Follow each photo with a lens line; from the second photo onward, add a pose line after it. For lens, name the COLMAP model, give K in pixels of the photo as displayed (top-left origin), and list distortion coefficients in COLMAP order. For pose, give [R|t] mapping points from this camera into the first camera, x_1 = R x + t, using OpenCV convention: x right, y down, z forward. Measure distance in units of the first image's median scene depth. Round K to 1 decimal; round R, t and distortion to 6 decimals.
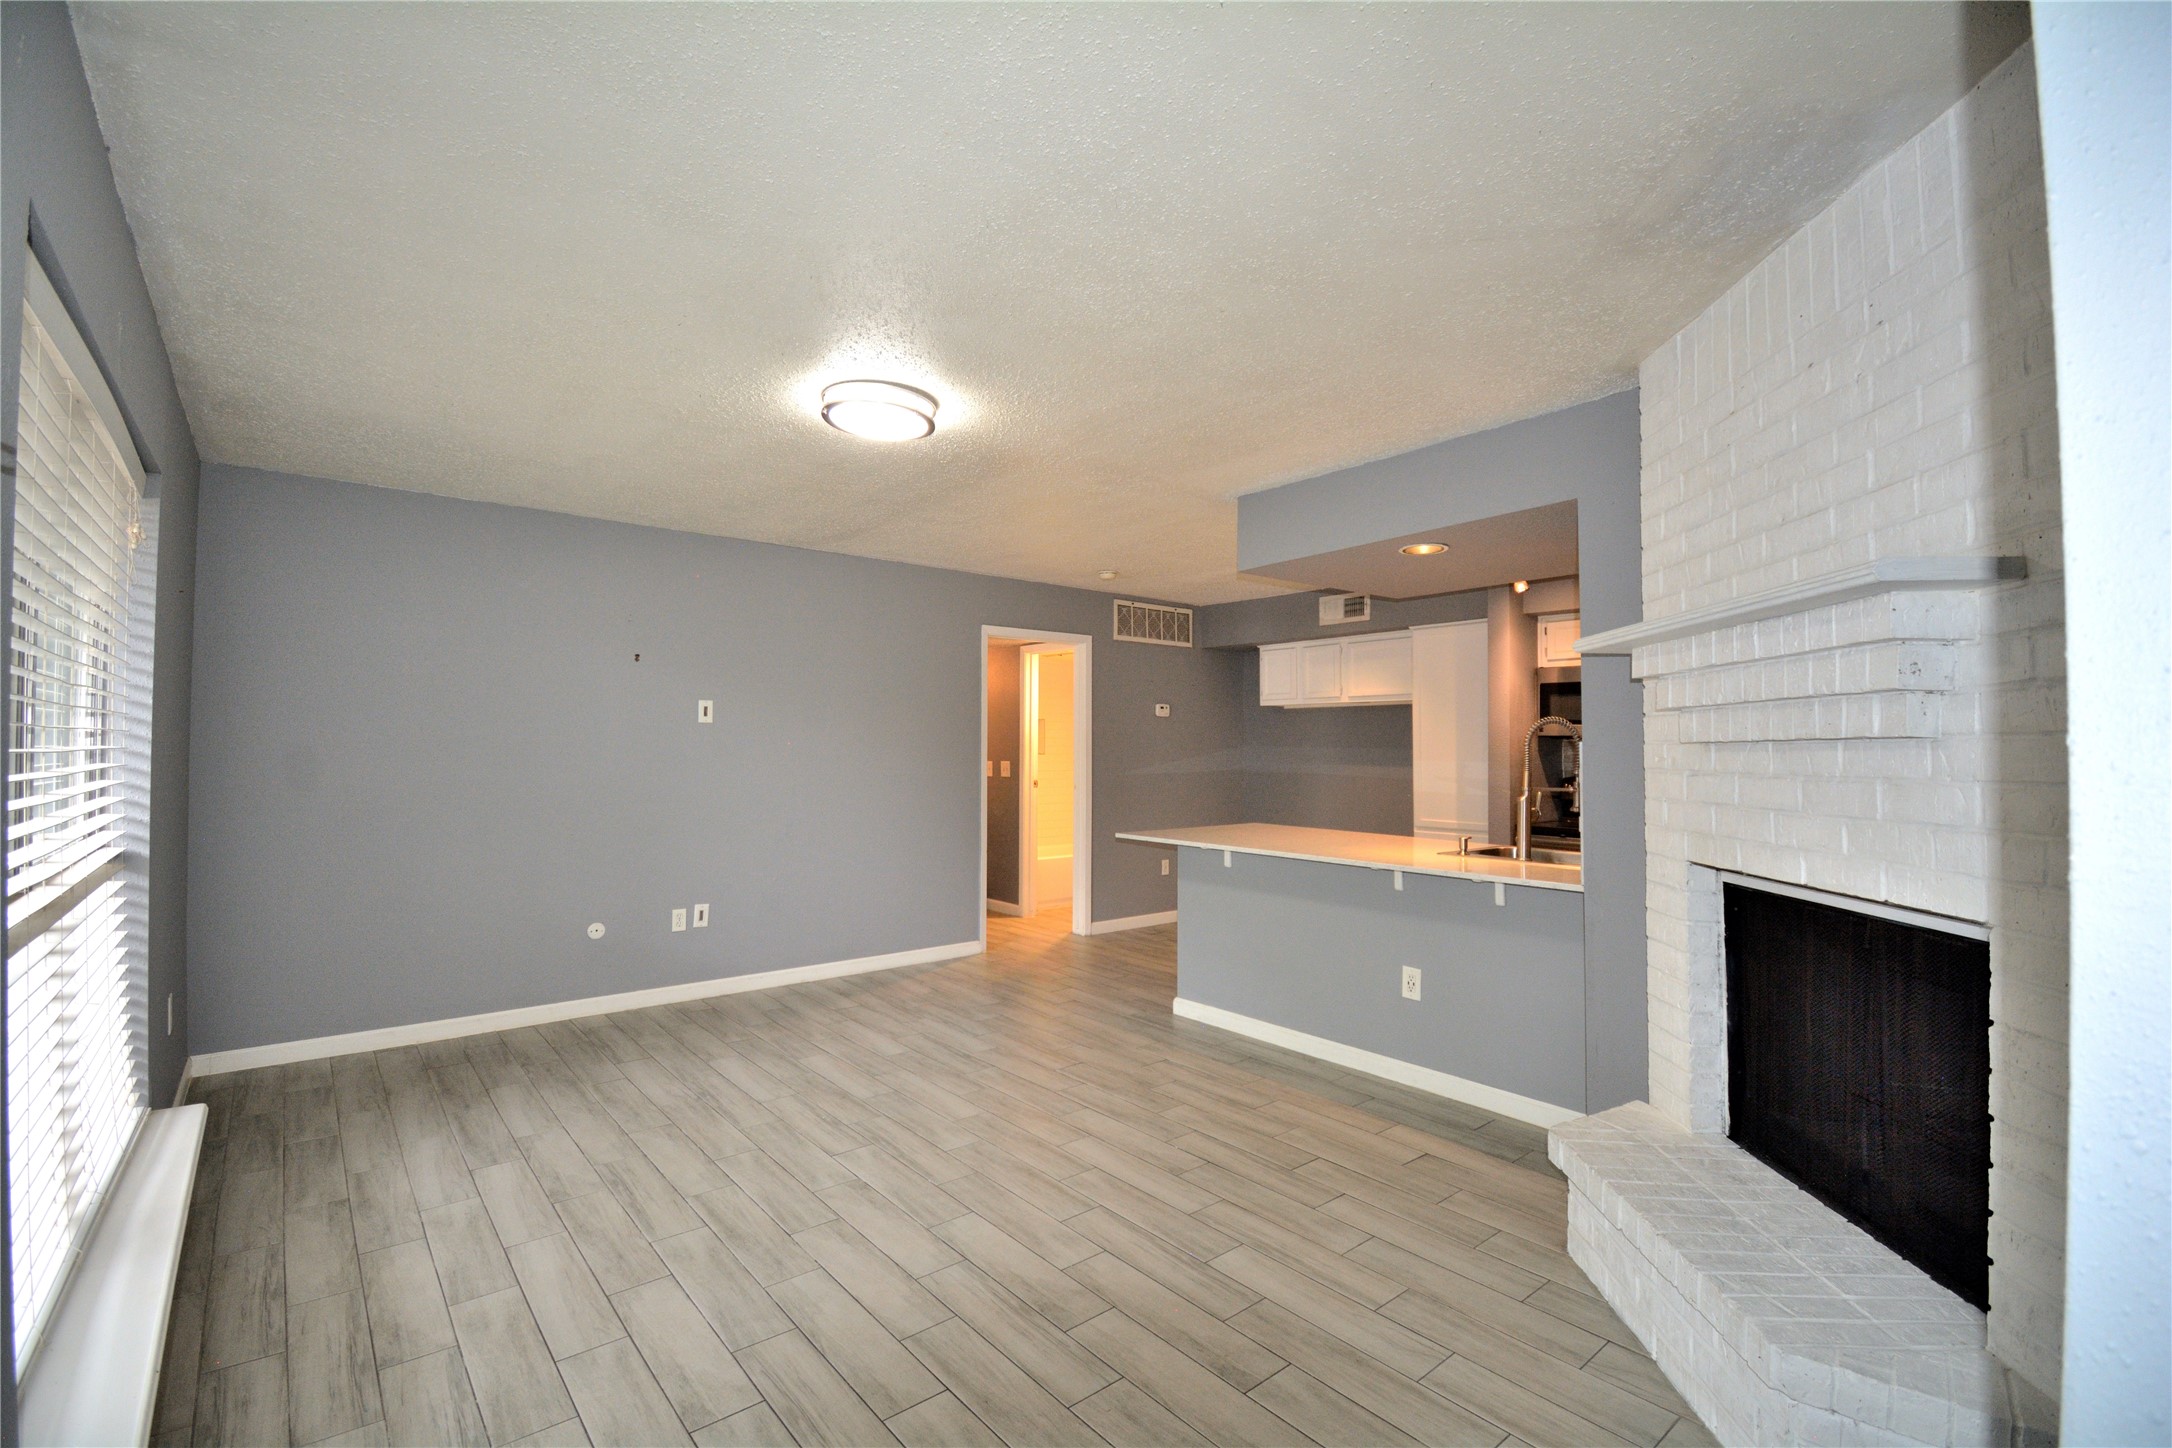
lens RADIAL K [[948.2, 0, 1088.1], [0, 948.2, 725.5], [0, 0, 1]] dist [0.025797, -0.028094]
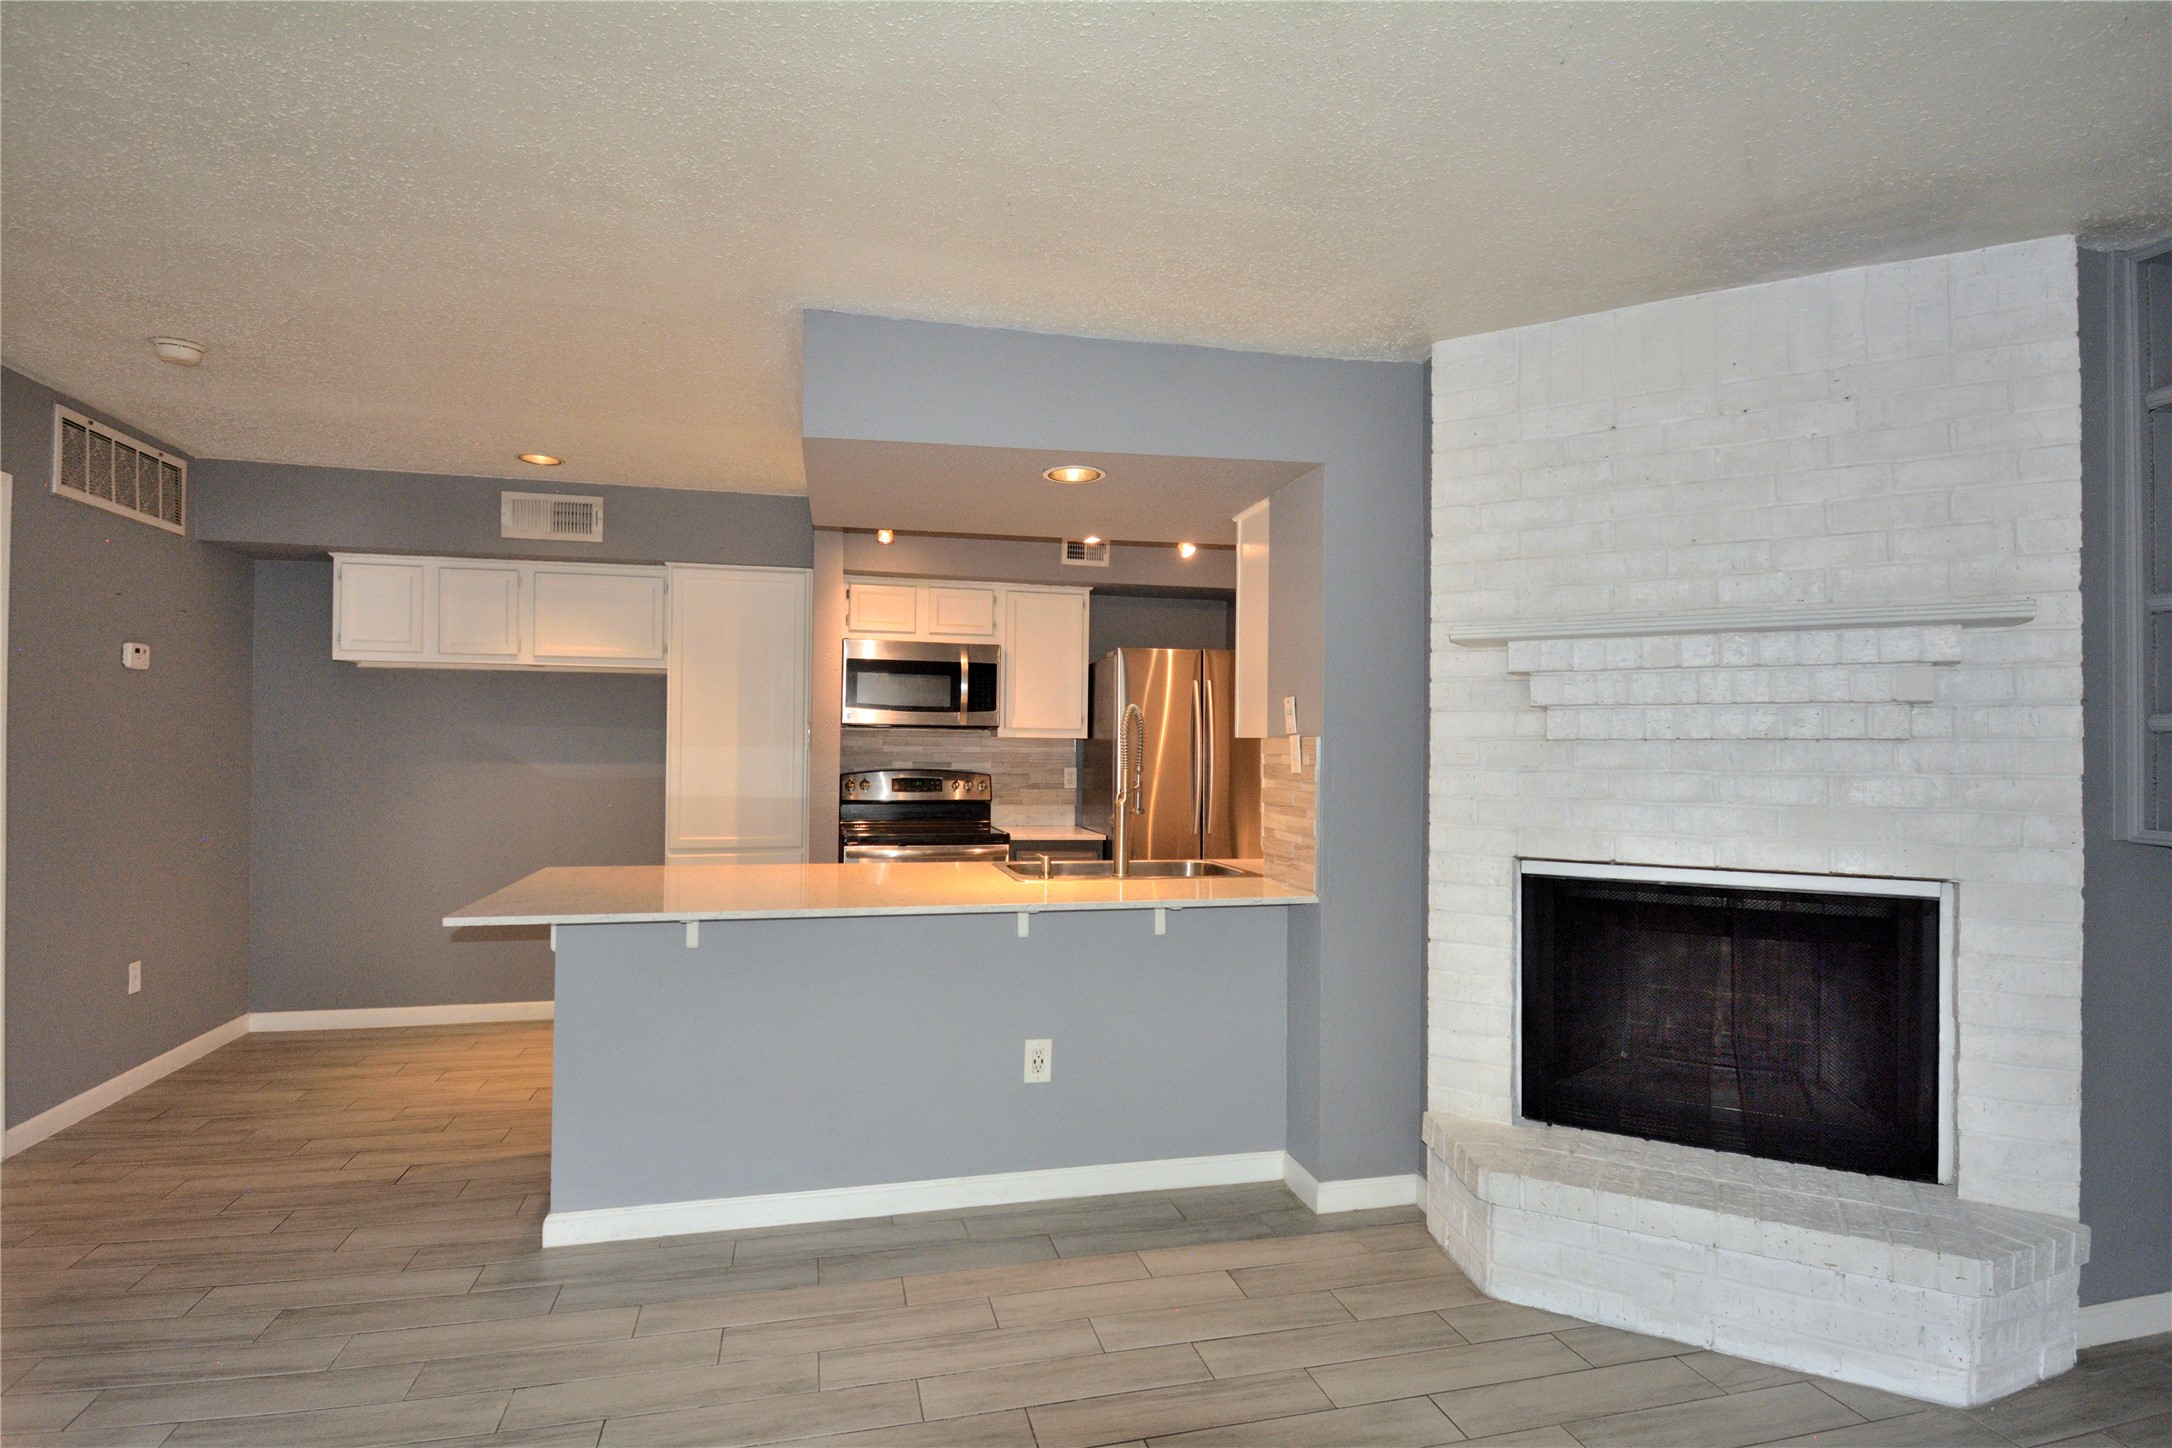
lens RADIAL K [[1111.5, 0, 1092.9], [0, 1111.5, 730.0], [0, 0, 1]] dist [0.021211, -0.028971]
pose [[0.436061, 0.009549, 0.899866, -0.434942], [-0.028734, 0.999582, 0.003317, 0.011558], [-0.899458, -0.027303, 0.436153, 0.617395]]
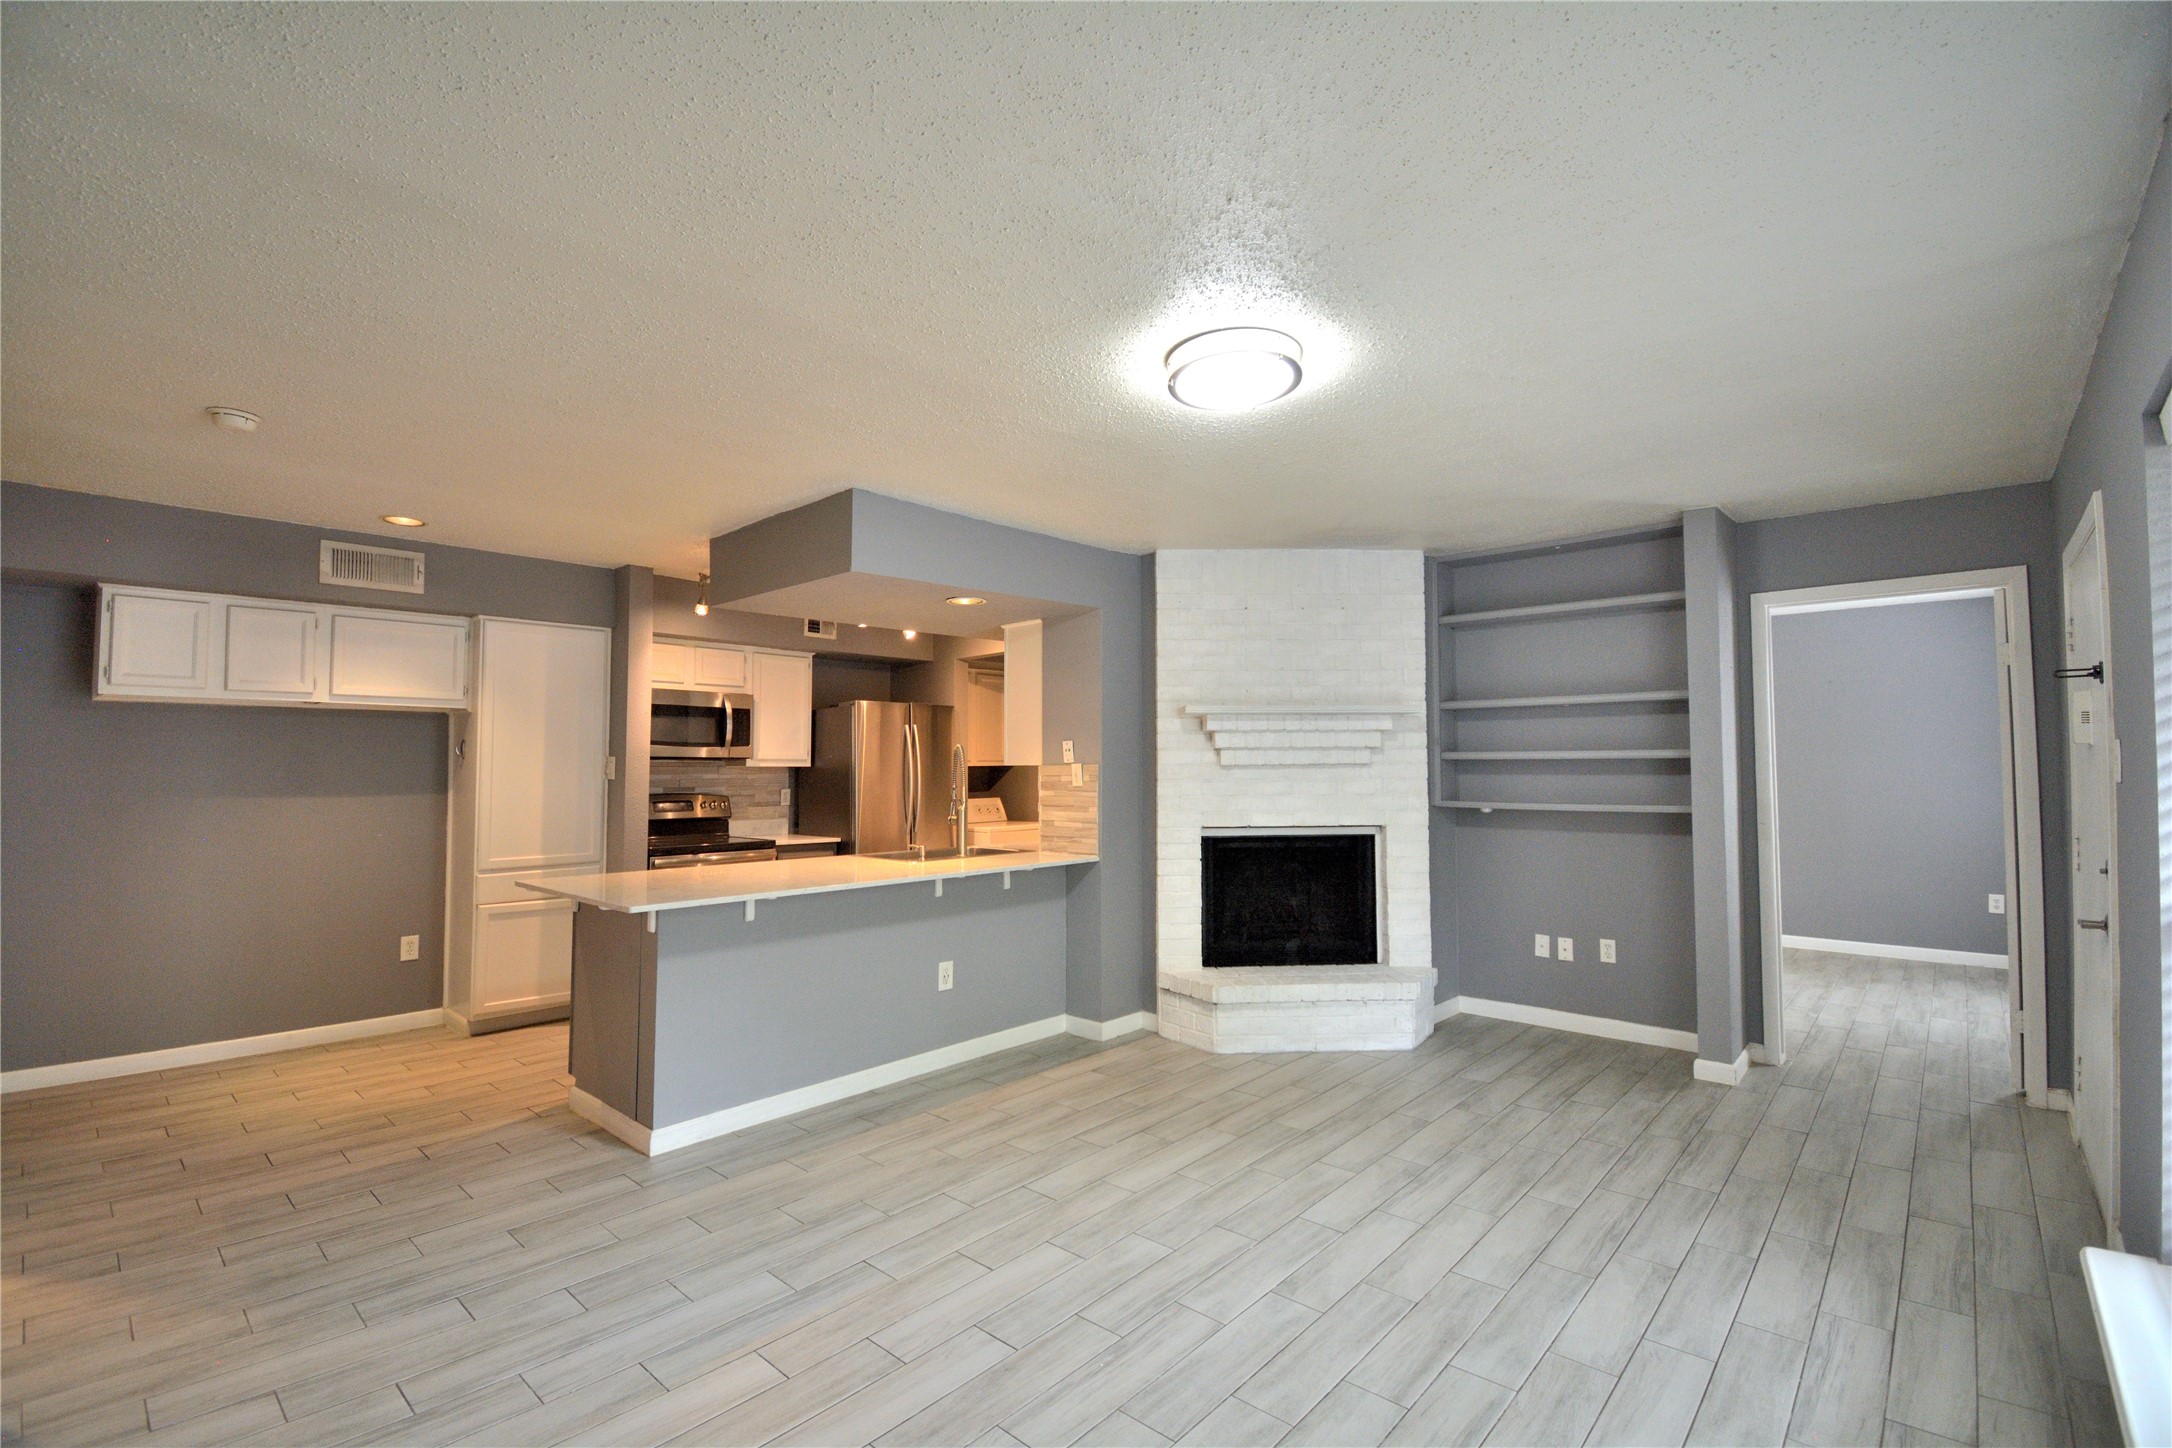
lens RADIAL K [[948.2, 0, 1088.1], [0, 948.2, 725.5], [0, 0, 1]] dist [0.025797, -0.028094]
pose [[-0.134848, 0.038857, 0.990104, -0.854321], [-0.021201, 0.998889, -0.042089, 0.016265], [-0.990639, -0.026667, -0.133874, 1.031143]]
